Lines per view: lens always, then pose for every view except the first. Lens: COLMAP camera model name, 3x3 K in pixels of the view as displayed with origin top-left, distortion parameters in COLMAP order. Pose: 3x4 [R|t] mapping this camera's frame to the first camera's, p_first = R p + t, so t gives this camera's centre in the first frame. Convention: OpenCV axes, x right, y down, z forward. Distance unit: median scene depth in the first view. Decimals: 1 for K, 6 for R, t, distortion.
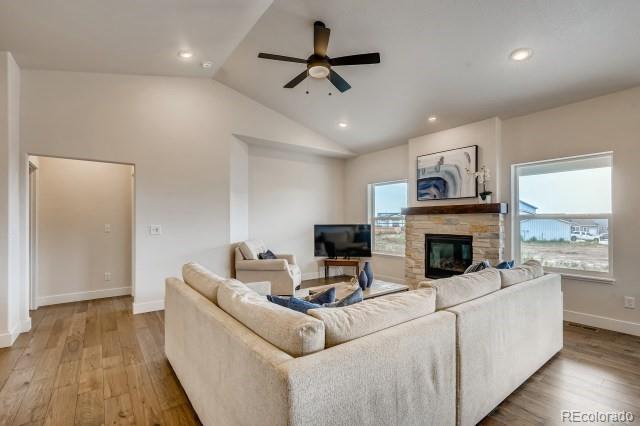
lens RADIAL K [[296.2, 0, 320.6], [0, 296.2, 219.9], [0, 0, 1]] dist [-0.002588, 0.000177]
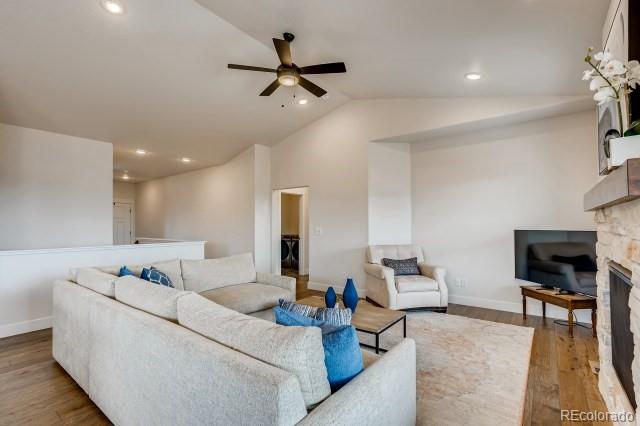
lens RADIAL K [[296.2, 0, 320.6], [0, 296.2, 219.9], [0, 0, 1]] dist [-0.002588, 0.000177]
pose [[0.257243, -0.013742, -0.966249, 0.591600], [0.011711, 0.999870, -0.011103, -0.004336], [0.966276, -0.008460, 0.257371, 0.482137]]
